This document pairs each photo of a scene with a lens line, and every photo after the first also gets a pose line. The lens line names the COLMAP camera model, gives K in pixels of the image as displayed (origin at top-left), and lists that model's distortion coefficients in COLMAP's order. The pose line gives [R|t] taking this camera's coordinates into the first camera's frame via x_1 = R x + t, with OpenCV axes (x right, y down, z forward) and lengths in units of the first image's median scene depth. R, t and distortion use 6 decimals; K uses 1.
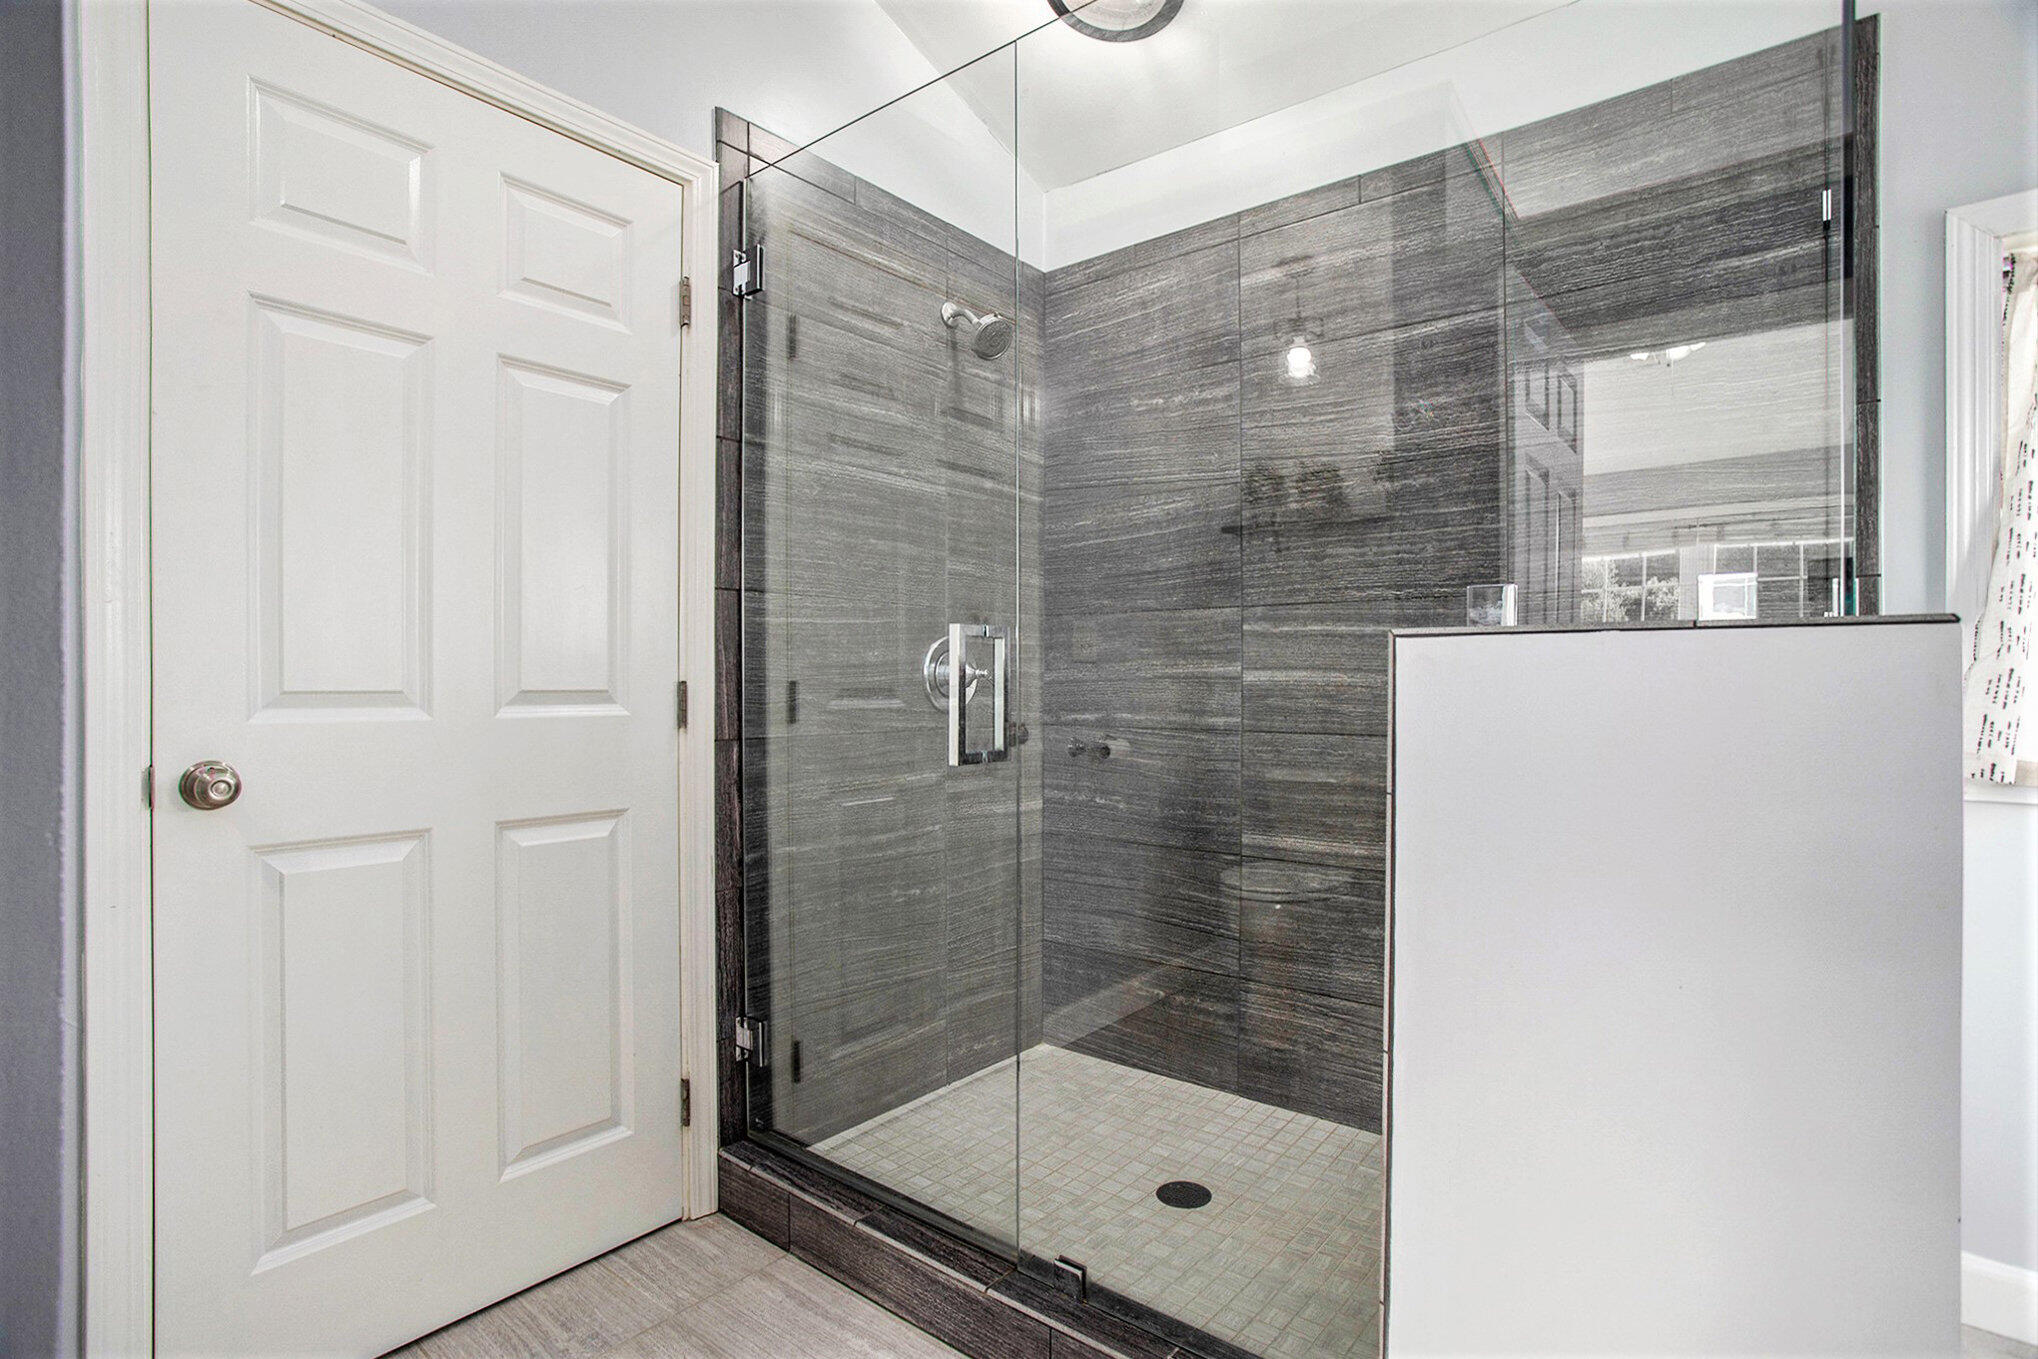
lens RADIAL K [[1008.5, 0, 1026.7], [0, 1008.5, 680.3], [0, 0, 1]] dist [-0.004061, -0.000252]
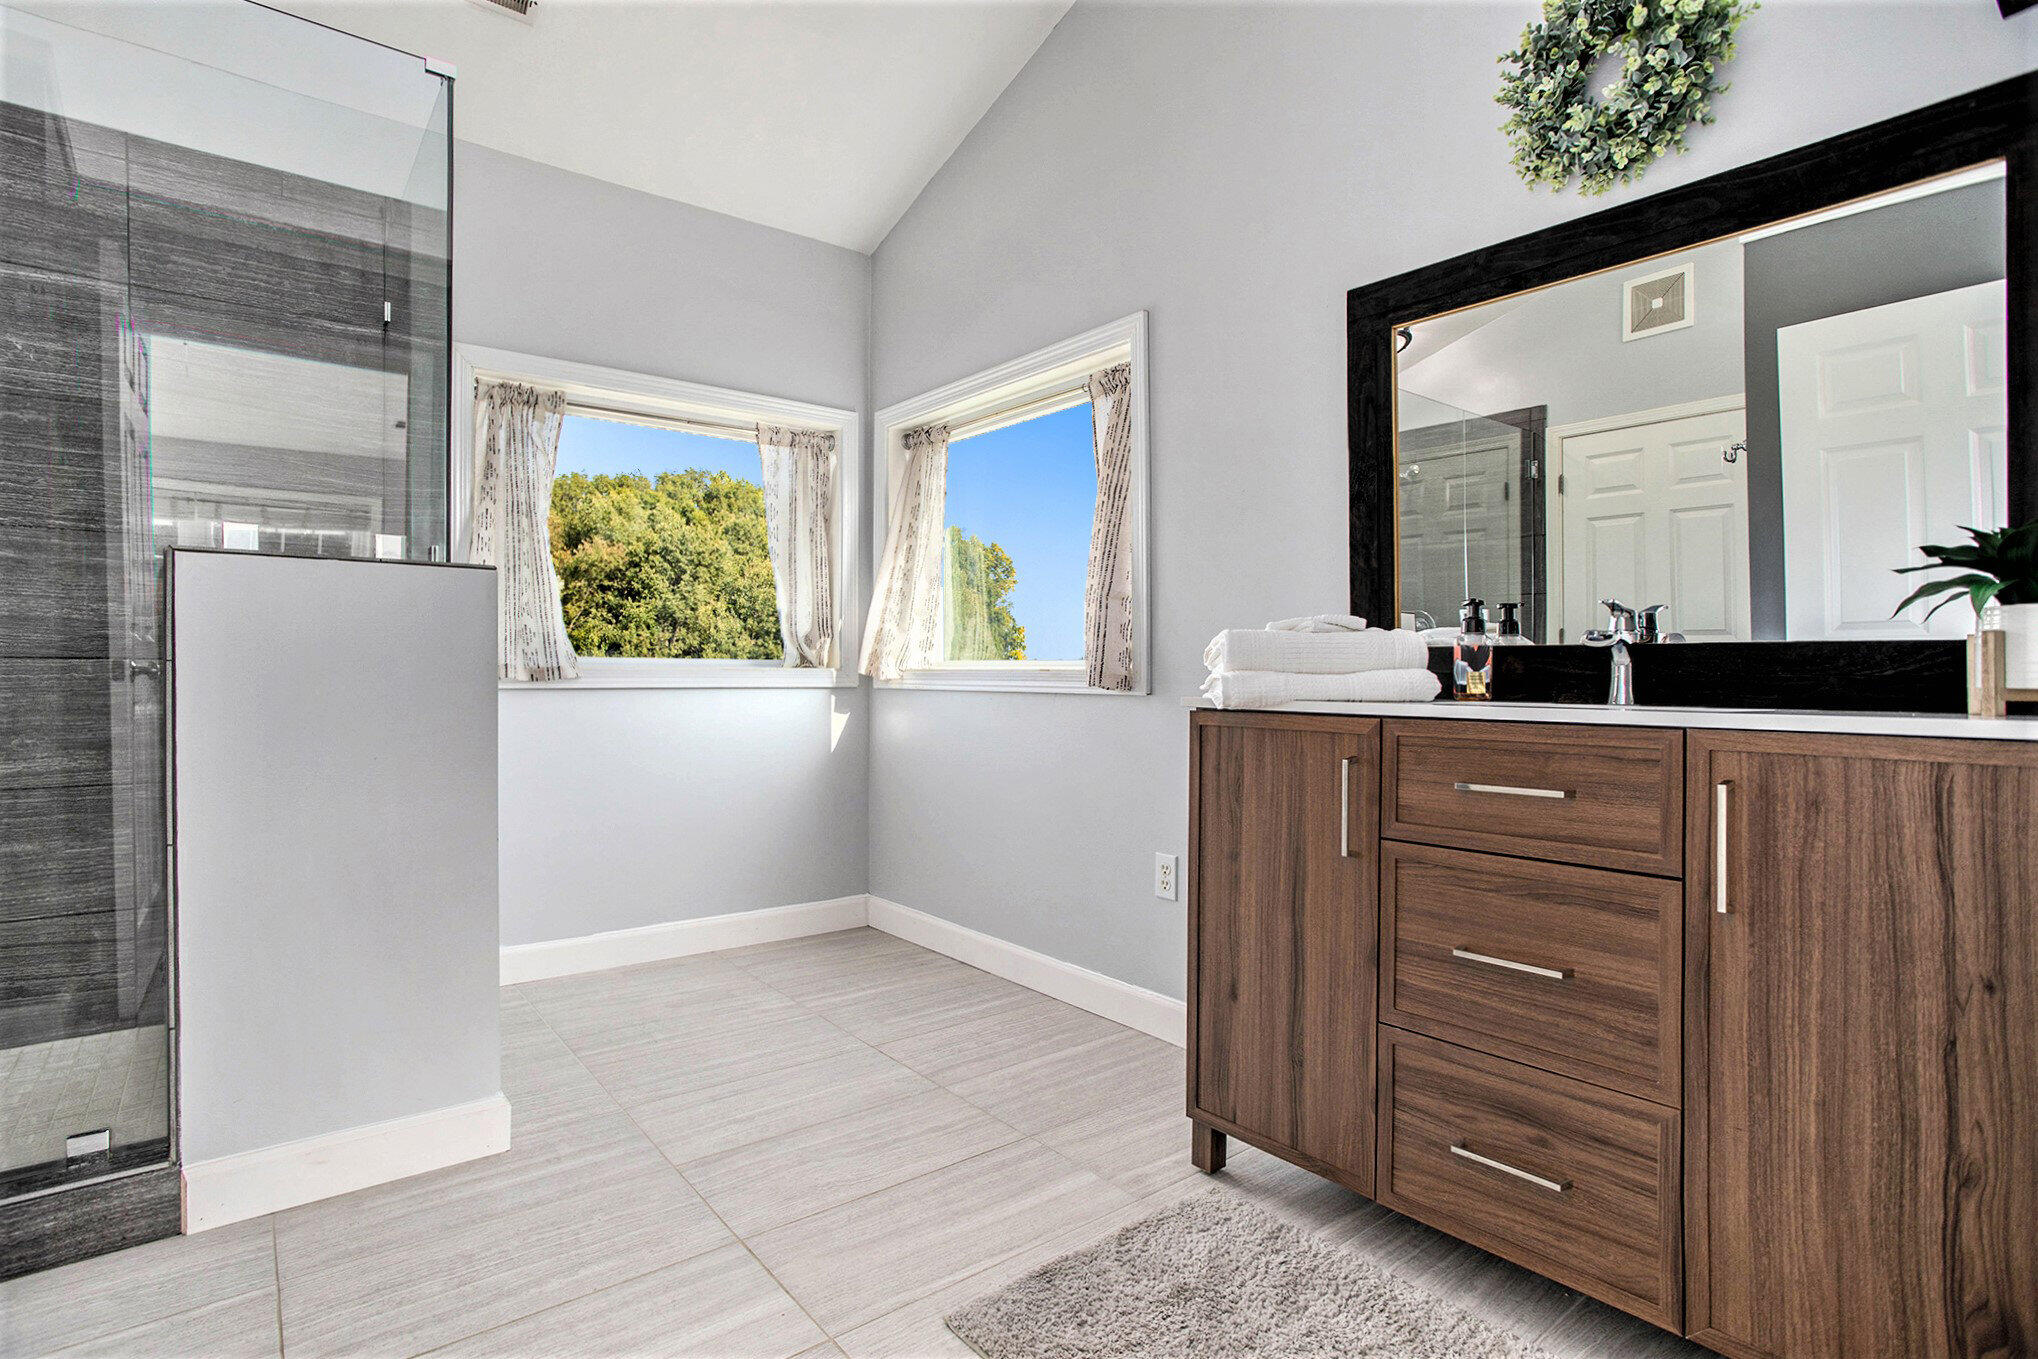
lens RADIAL K [[1008.5, 0, 1025.3], [0, 1008.5, 672.5], [0, 0, 1]] dist [-0.004061, -0.000252]
pose [[0.225573, 0.002748, 0.974222, -0.468878], [0.001724, 0.999993, -0.003220, 0.088785], [-0.974225, 0.002406, 0.225567, -0.295250]]
